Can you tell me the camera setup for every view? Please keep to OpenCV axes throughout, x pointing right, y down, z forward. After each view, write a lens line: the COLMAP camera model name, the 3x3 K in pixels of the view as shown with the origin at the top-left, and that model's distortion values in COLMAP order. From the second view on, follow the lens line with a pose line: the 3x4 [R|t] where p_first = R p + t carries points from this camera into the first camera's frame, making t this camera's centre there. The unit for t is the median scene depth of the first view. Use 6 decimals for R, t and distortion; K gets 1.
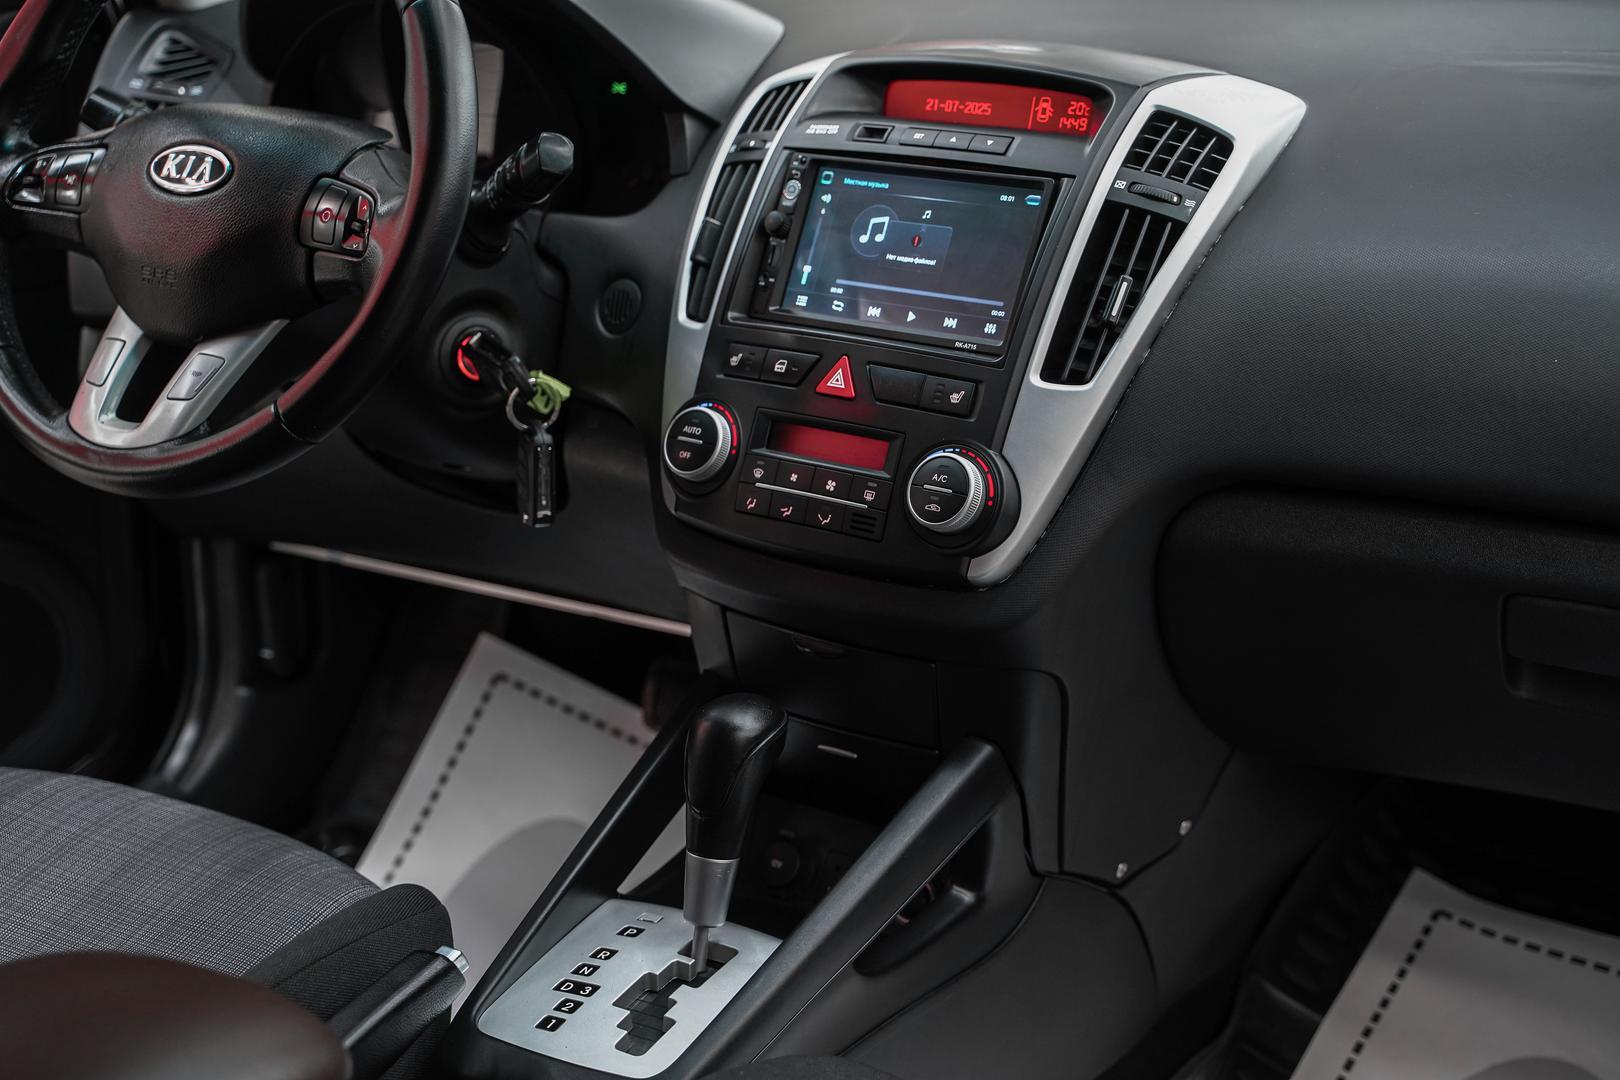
lens RADIAL K [[2367.0, 0, 801.2], [0, 2367.0, 534.8], [0, 0, 1]] dist [0.136195, 0.000000]
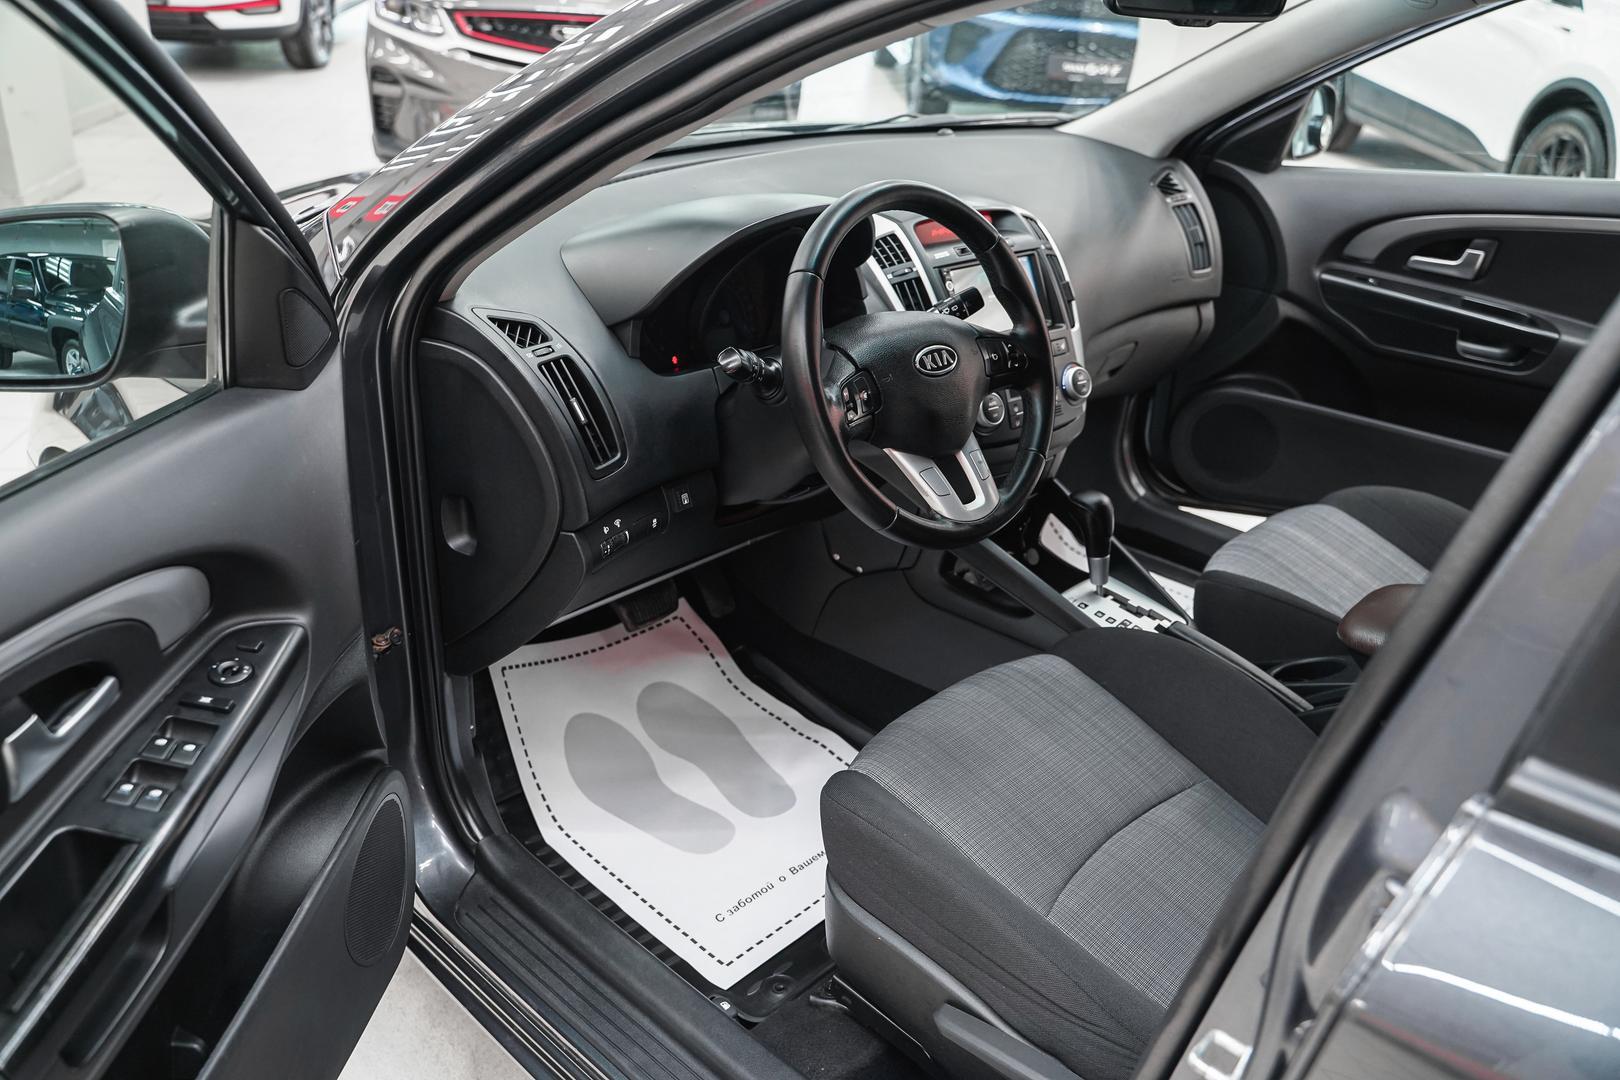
lens RADIAL K [[1310.9, 0, 818.7], [0, 1310.9, 549.6], [0, 0, 1]] dist [-0.105184, 0.070631]
pose [[0.209036, -0.430660, 0.877973, -1.171476], [0.244298, 0.892338, 0.379541, -0.412911], [-0.946902, 0.135149, 0.291740, 0.821650]]
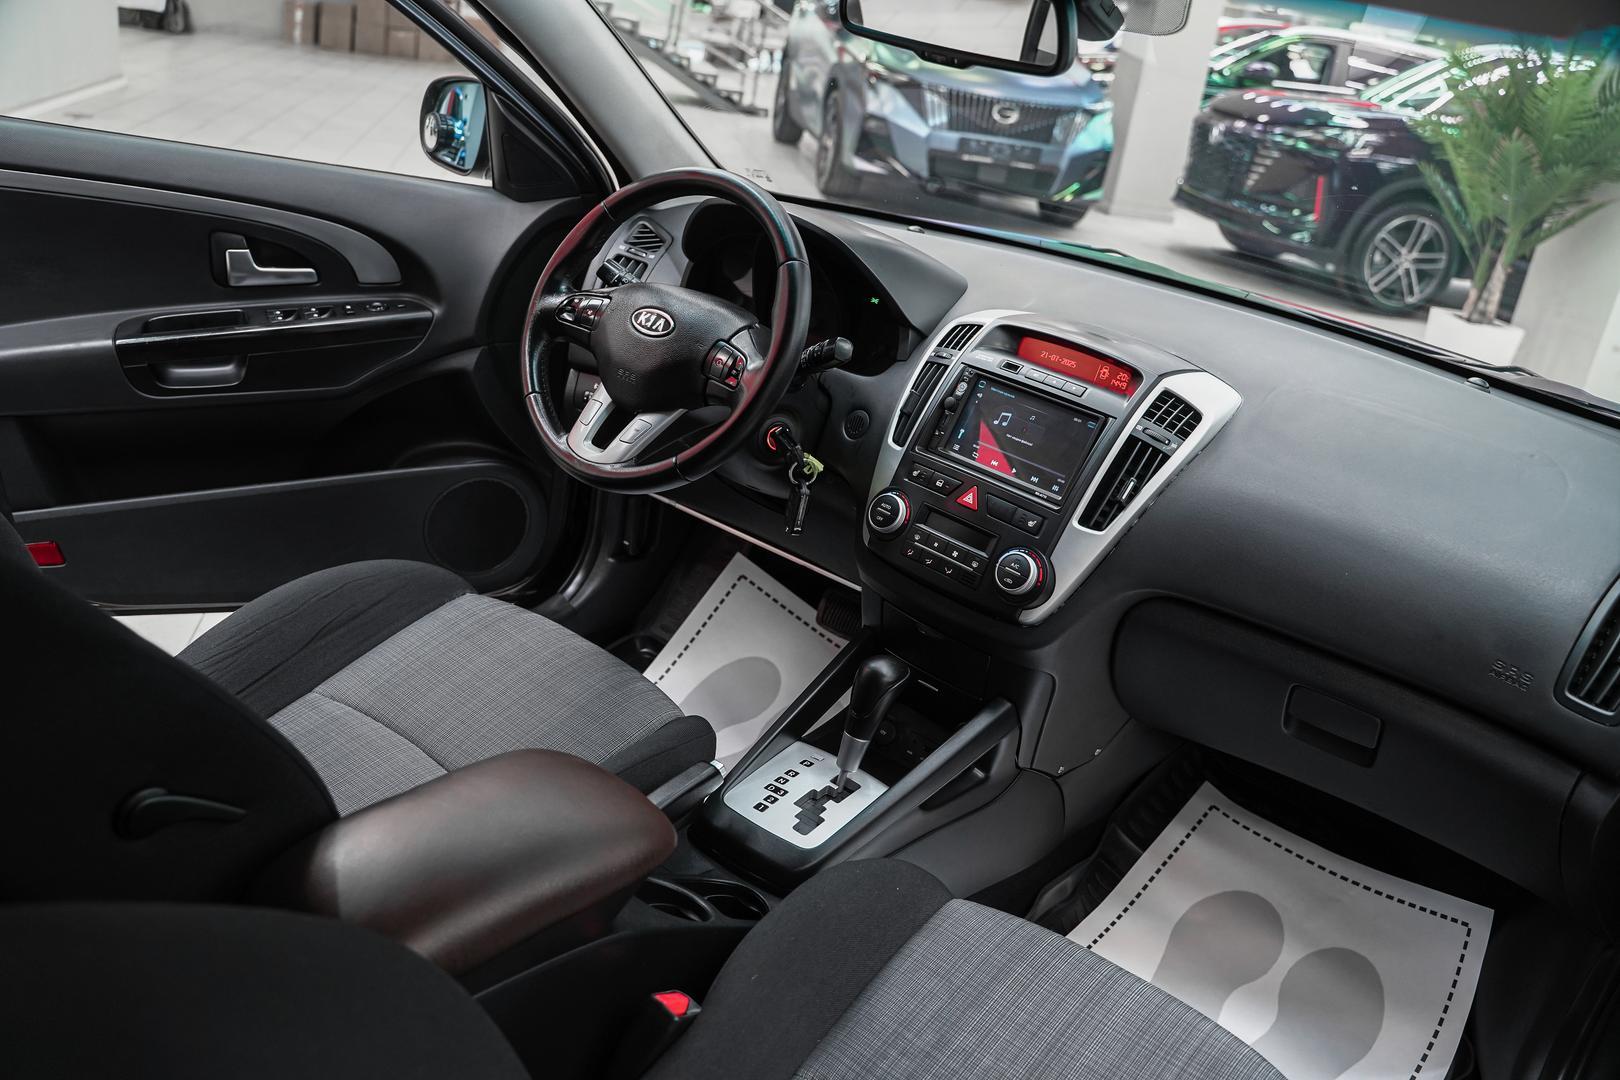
lens RADIAL K [[1310.9, 0, 800.6], [0, 1310.9, 528.9], [0, 0, 1]] dist [-0.105184, 0.070631]
pose [[0.980591, 0.189816, -0.049103, -0.057777], [-0.186125, 0.979943, 0.071200, -0.087562], [0.061633, -0.060678, 0.996253, -0.035265]]
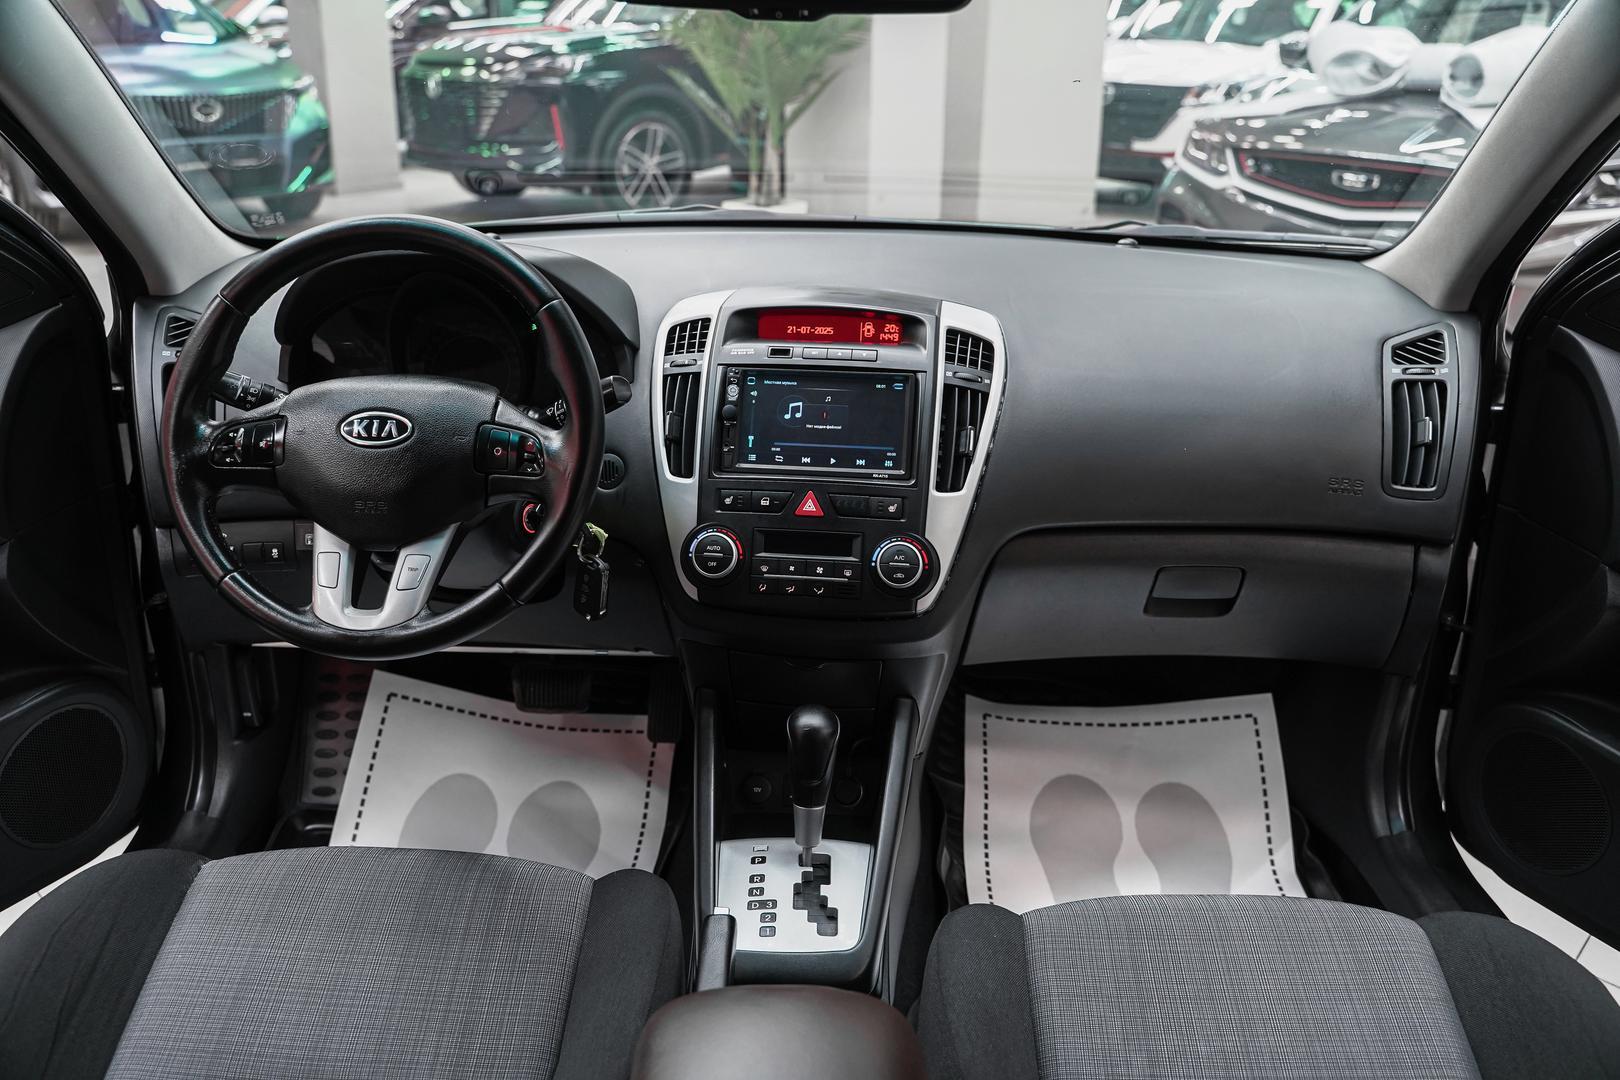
lens RADIAL K [[1310.9, 0, 799.2], [0, 1310.9, 540.0], [0, 0, 1]] dist [-0.105184, 0.070631]
pose [[0.867730, -0.166571, 0.468293, -0.410528], [0.137054, 0.985832, 0.096703, -0.127445], [-0.477766, -0.019730, 0.878266, 0.191661]]
